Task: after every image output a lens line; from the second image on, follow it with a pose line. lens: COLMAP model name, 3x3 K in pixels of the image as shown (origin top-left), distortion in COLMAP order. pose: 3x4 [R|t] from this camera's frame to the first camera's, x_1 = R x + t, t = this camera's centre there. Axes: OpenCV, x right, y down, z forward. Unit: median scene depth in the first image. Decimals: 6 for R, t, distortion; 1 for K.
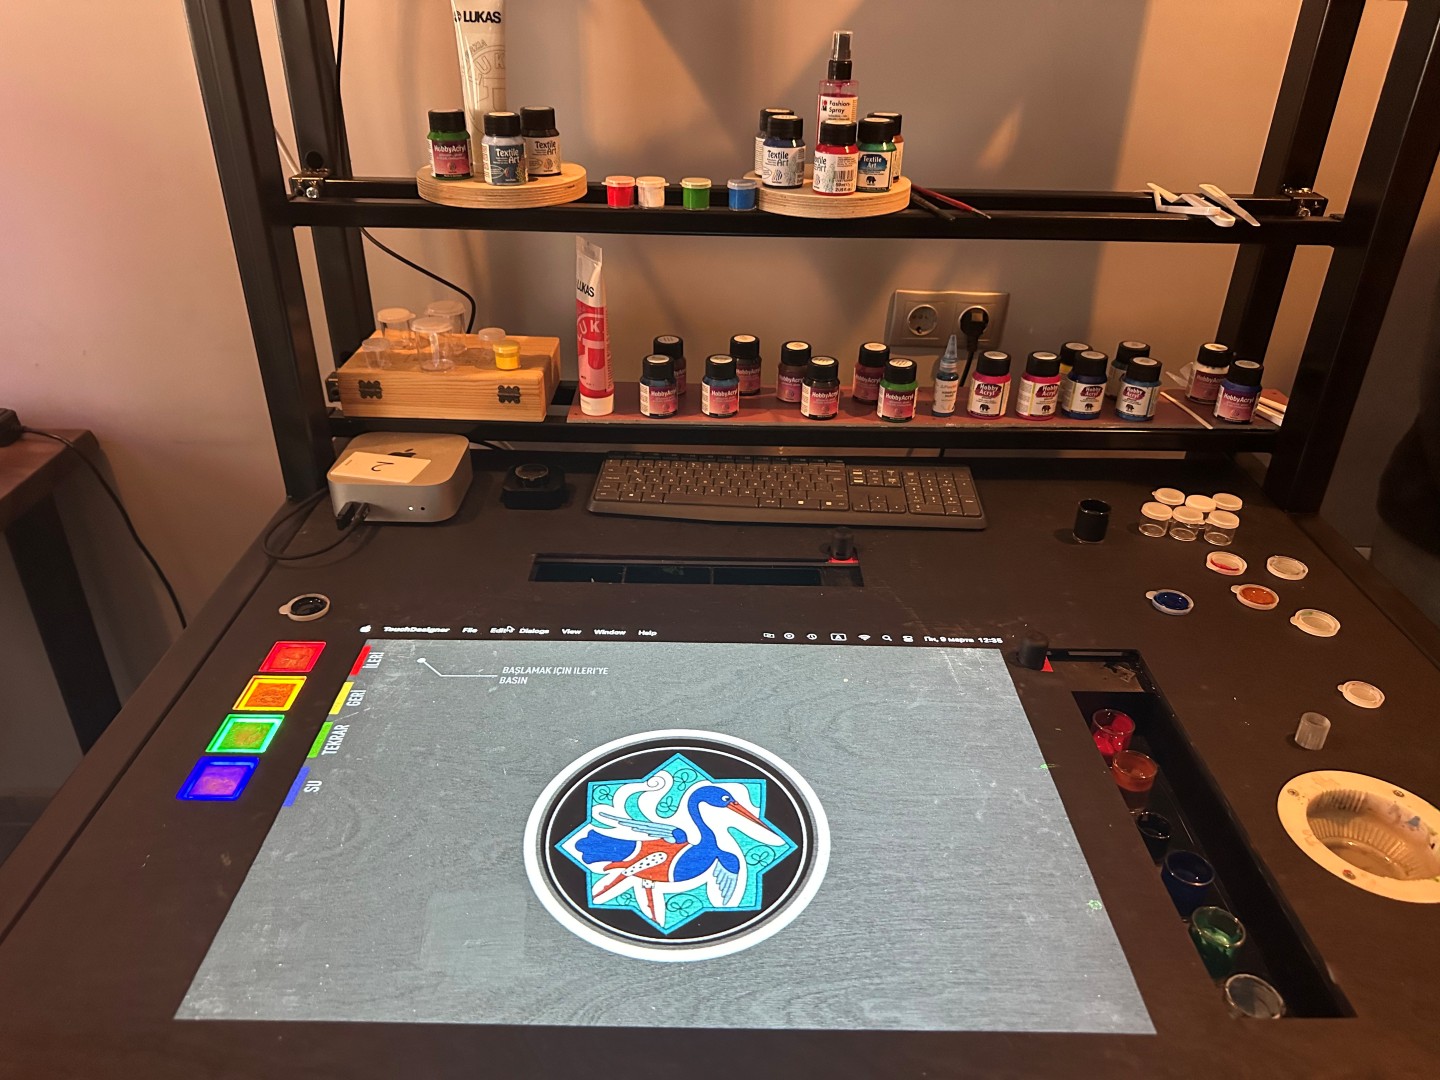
lens RADIAL K [[1027.0, 0, 720.0], [0, 1027.0, 540.0], [0, 0, 1]] dist [0.087790, -0.098637]
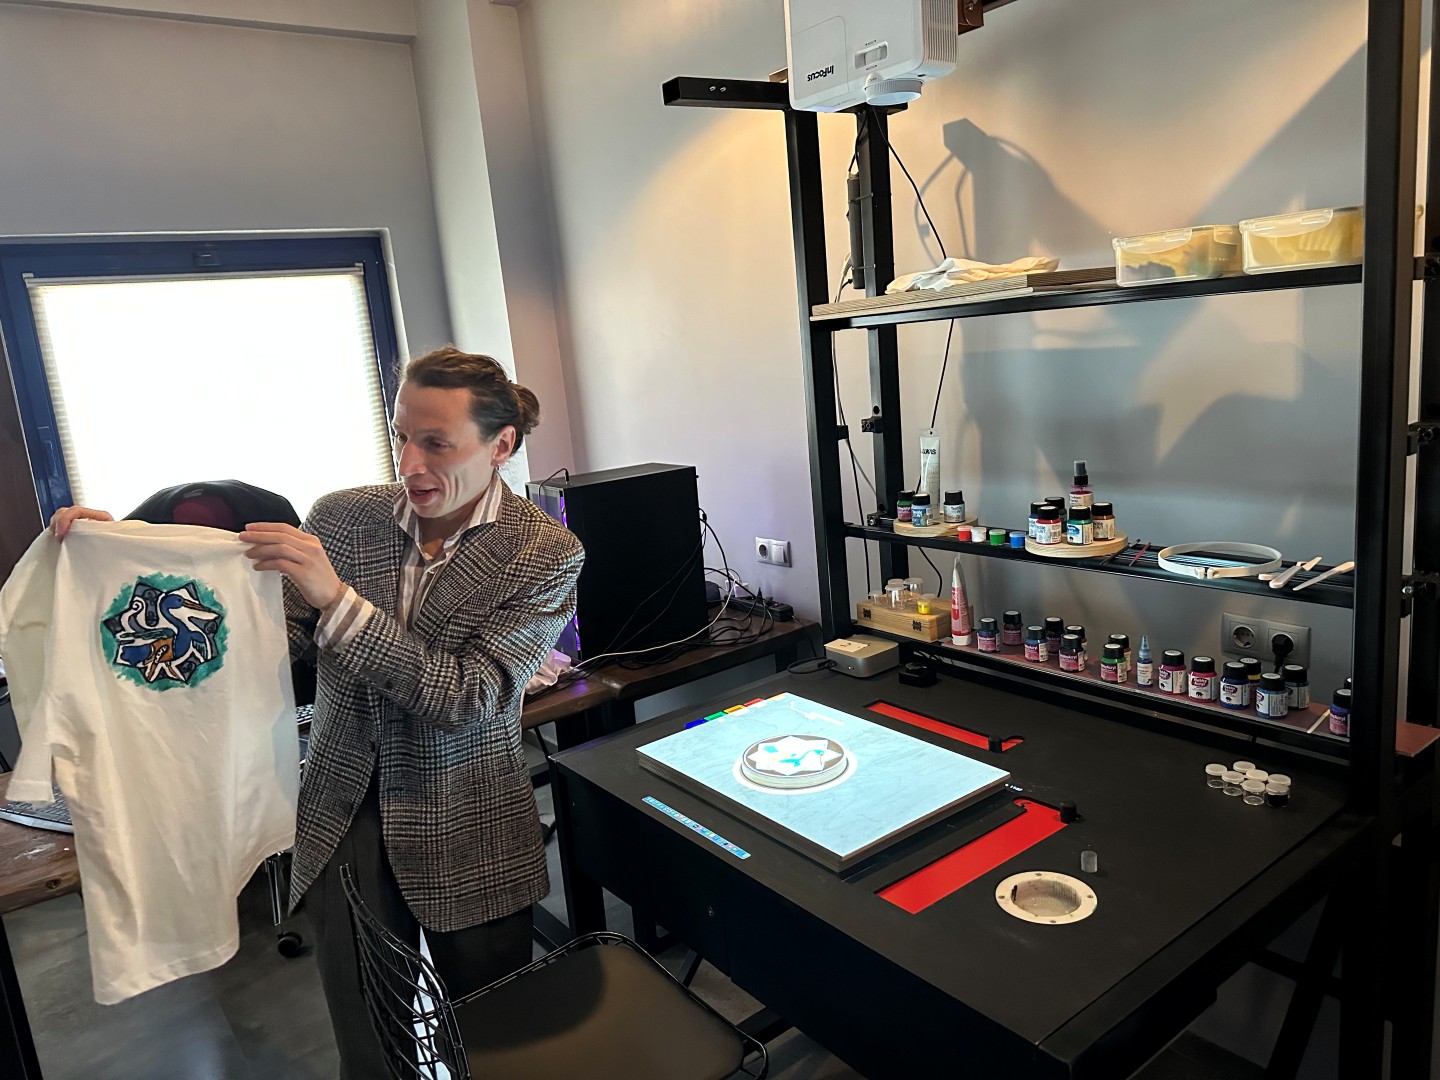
lens RADIAL K [[1027.0, 0, 720.0], [0, 1027.0, 540.0], [0, 0, 1]] dist [0.087790, -0.098637]
pose [[0.593251, 0.086448, -0.800362, 1.117646], [-0.285790, 0.952073, -0.109001, 0.022707], [0.752580, 0.293400, 0.589525, -0.472488]]
